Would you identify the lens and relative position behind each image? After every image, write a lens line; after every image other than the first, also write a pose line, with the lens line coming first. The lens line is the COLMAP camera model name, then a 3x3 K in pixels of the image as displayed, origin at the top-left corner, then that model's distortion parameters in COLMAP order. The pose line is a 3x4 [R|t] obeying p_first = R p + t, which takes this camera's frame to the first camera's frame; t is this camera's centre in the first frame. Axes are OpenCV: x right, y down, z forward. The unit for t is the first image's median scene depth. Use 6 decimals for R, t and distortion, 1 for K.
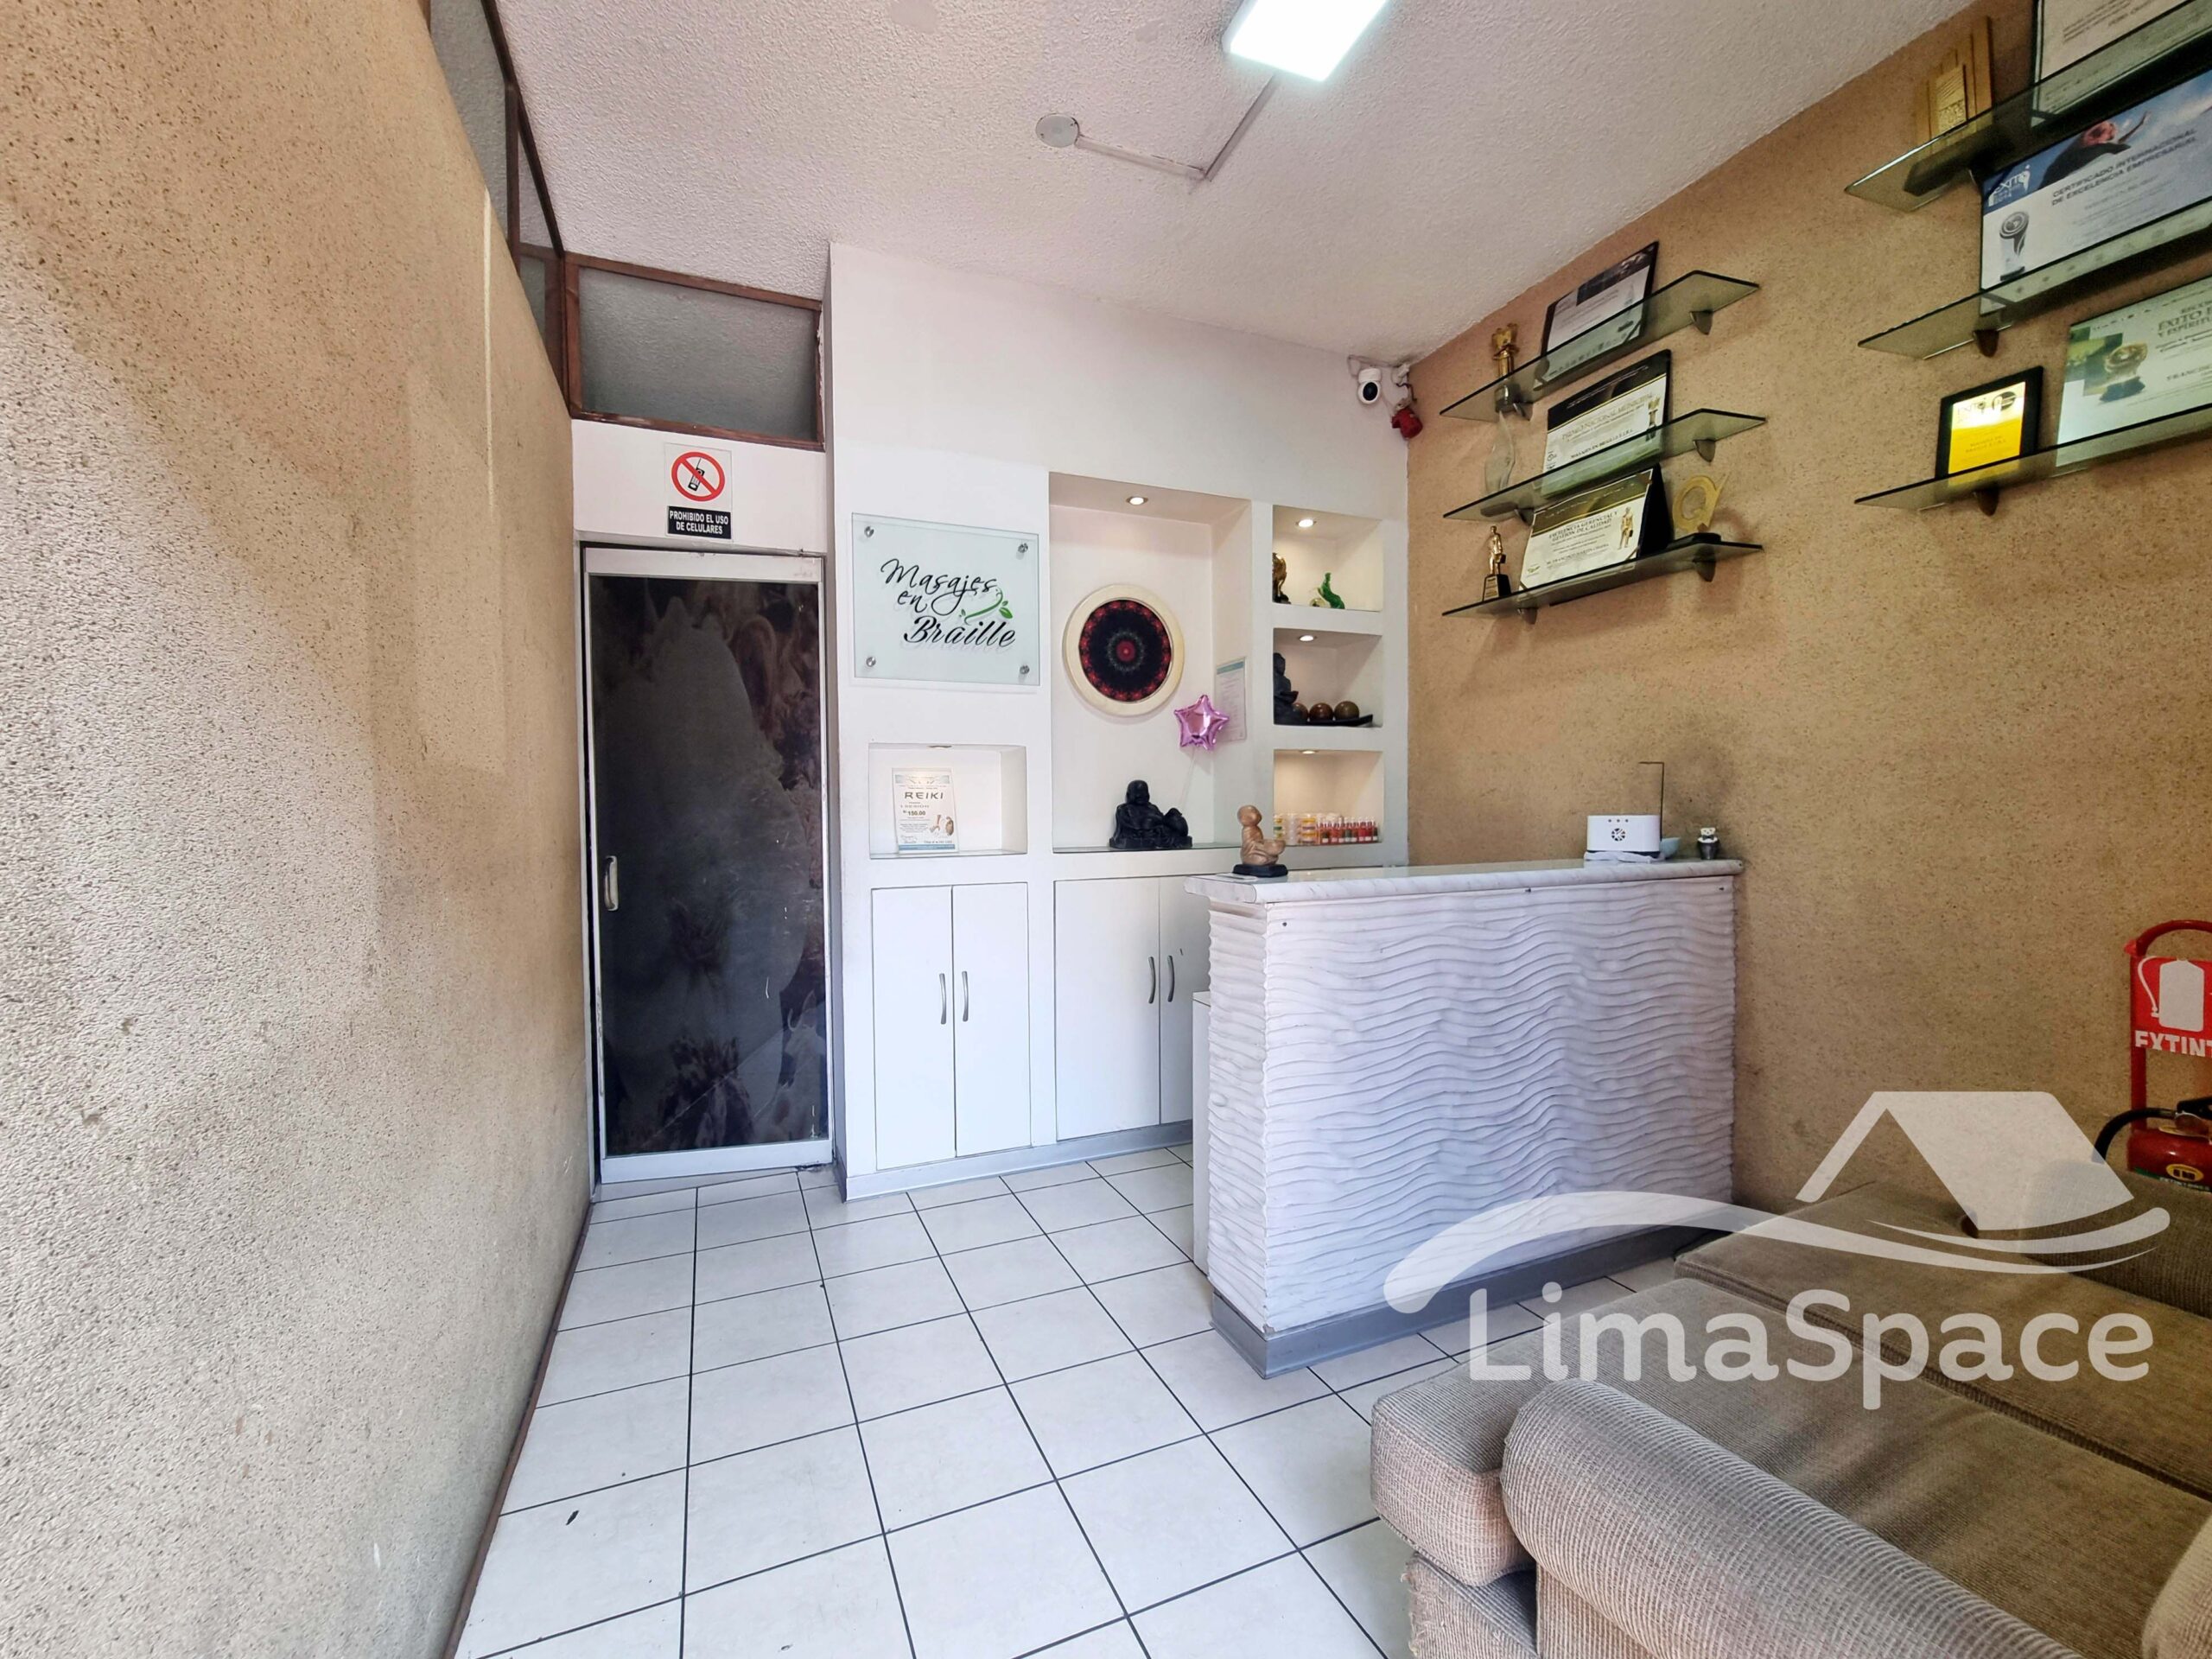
lens RADIAL K [[921.8, 0, 1095.9], [0, 921.8, 830.2], [0, 0, 1]] dist [-0.000721, -0.000192]
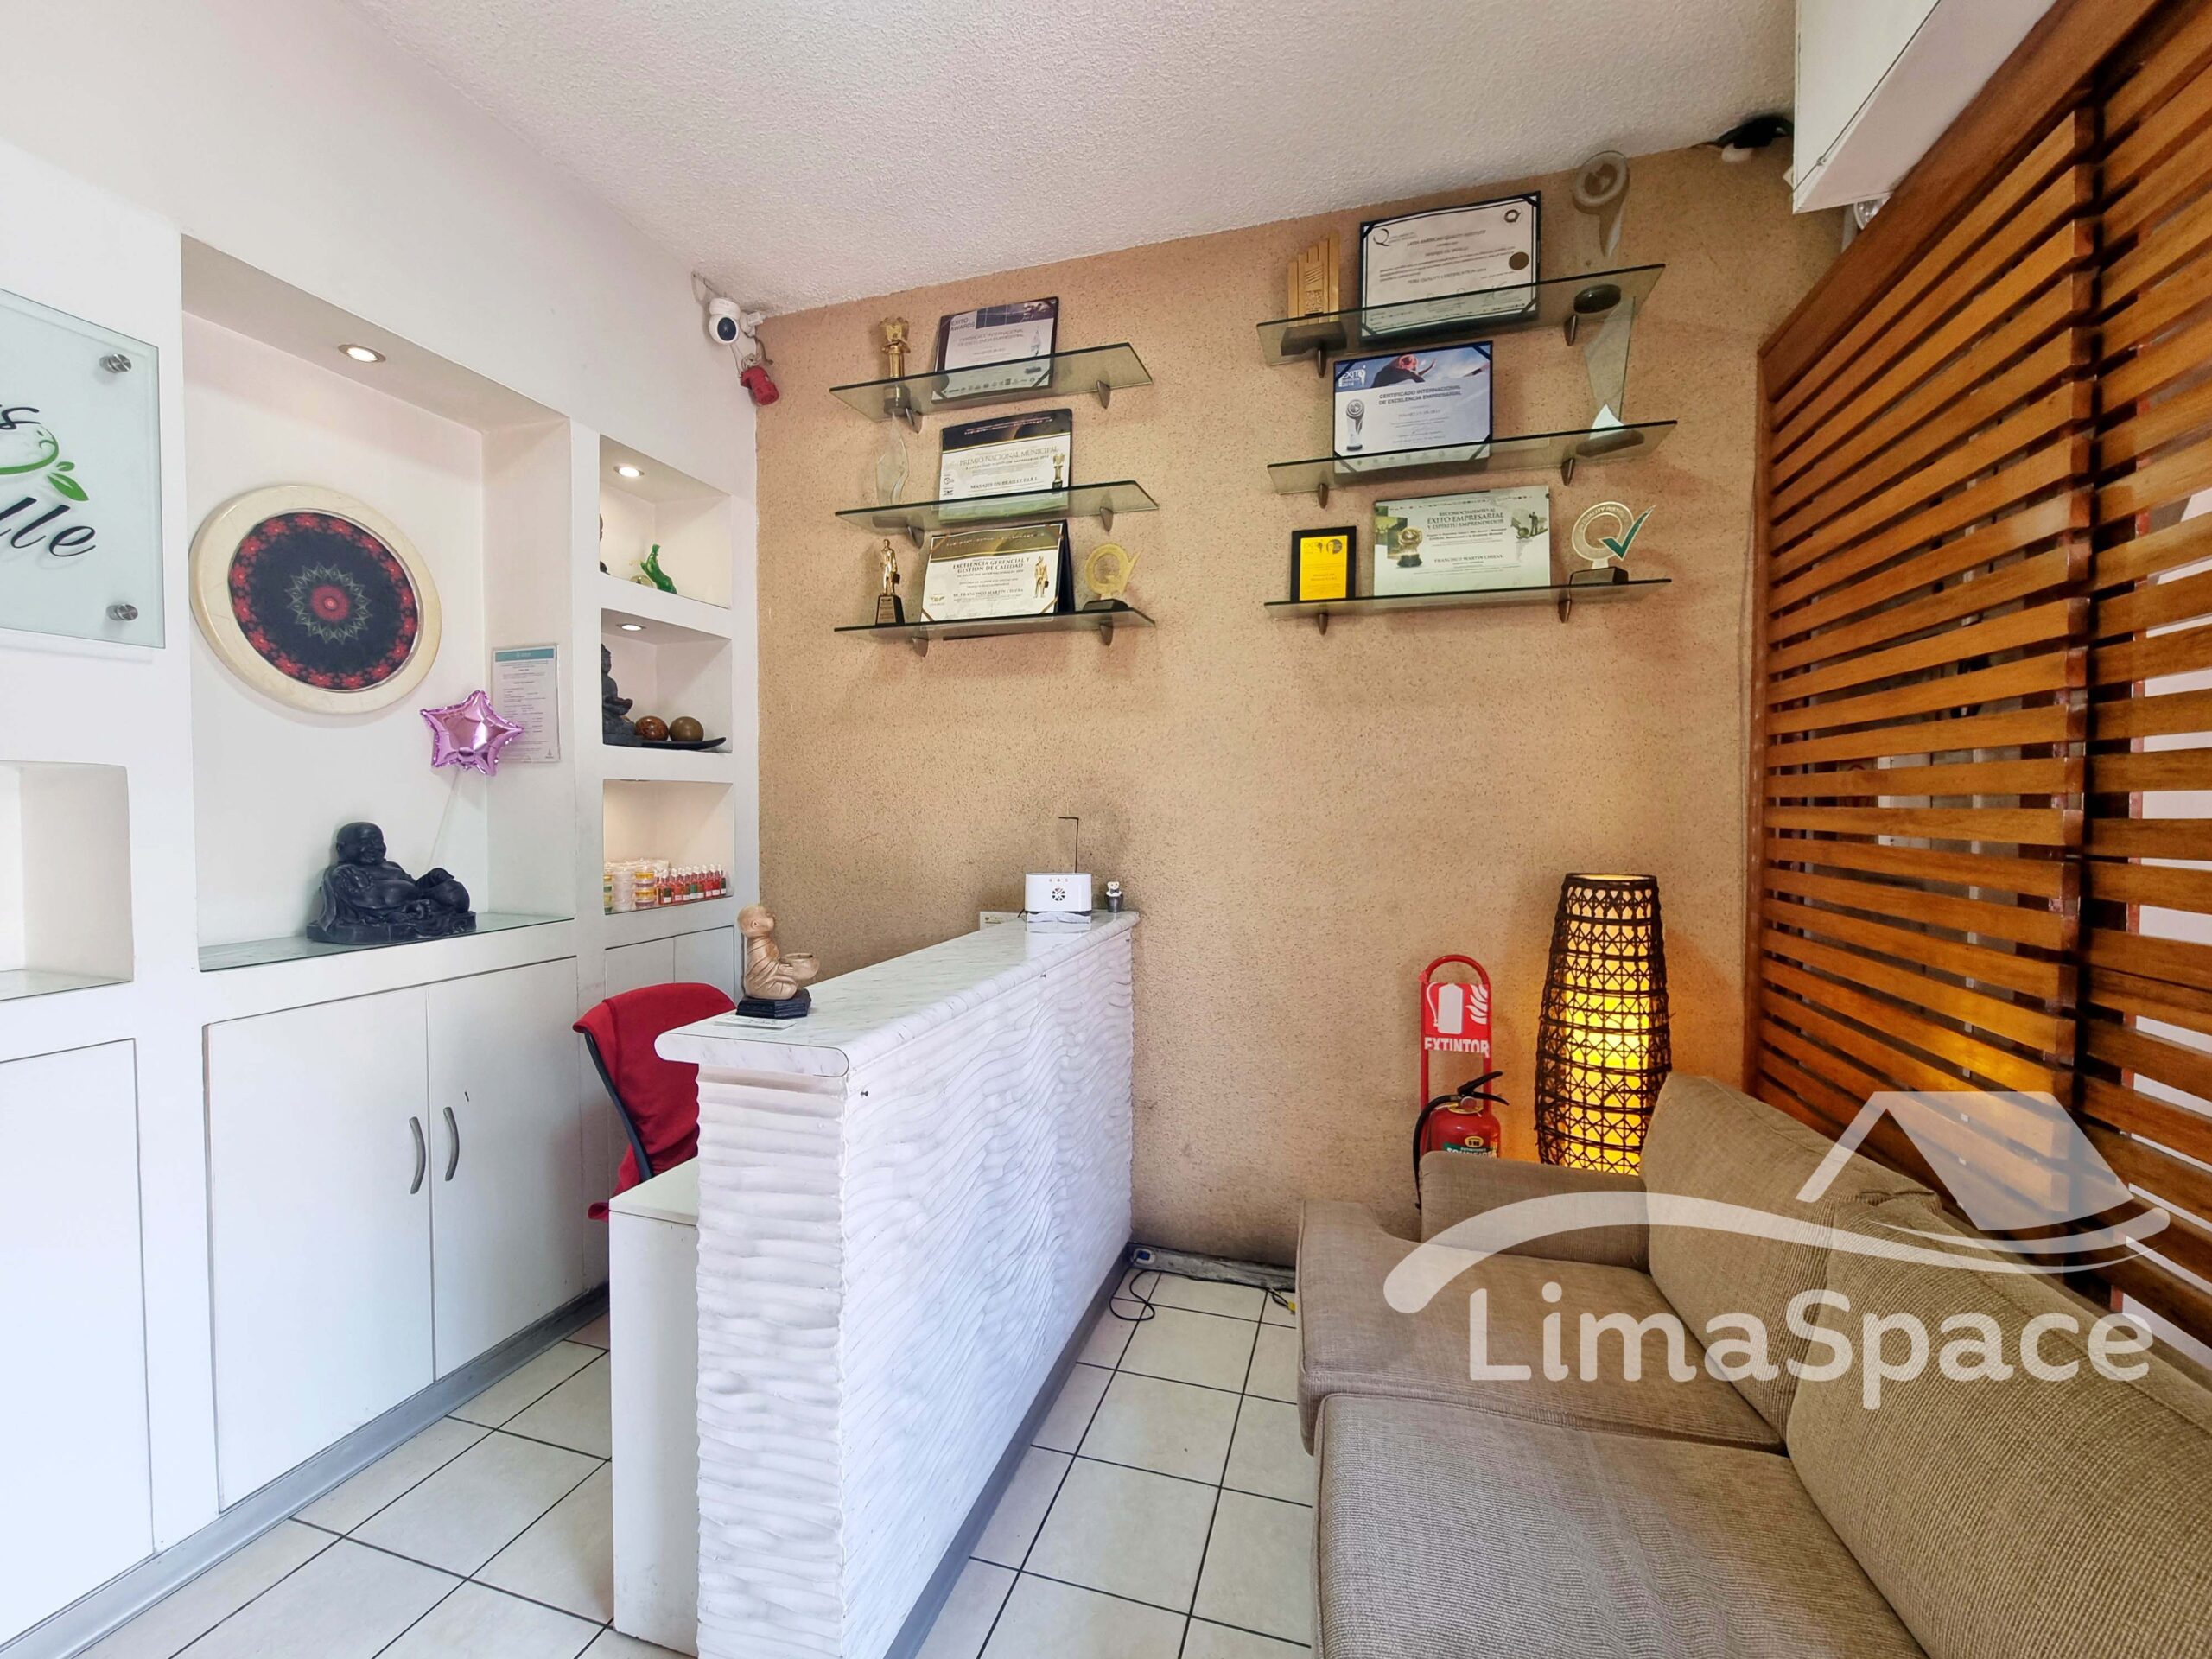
lens RADIAL K [[921.8, 0, 1095.9], [0, 921.8, 830.2], [0, 0, 1]] dist [-0.000721, -0.000192]
pose [[0.640643, -0.010788, 0.767763, -0.136768], [0.007483, 0.999942, 0.007806, -0.063185], [-0.767802, 0.000745, 0.640686, 0.312414]]
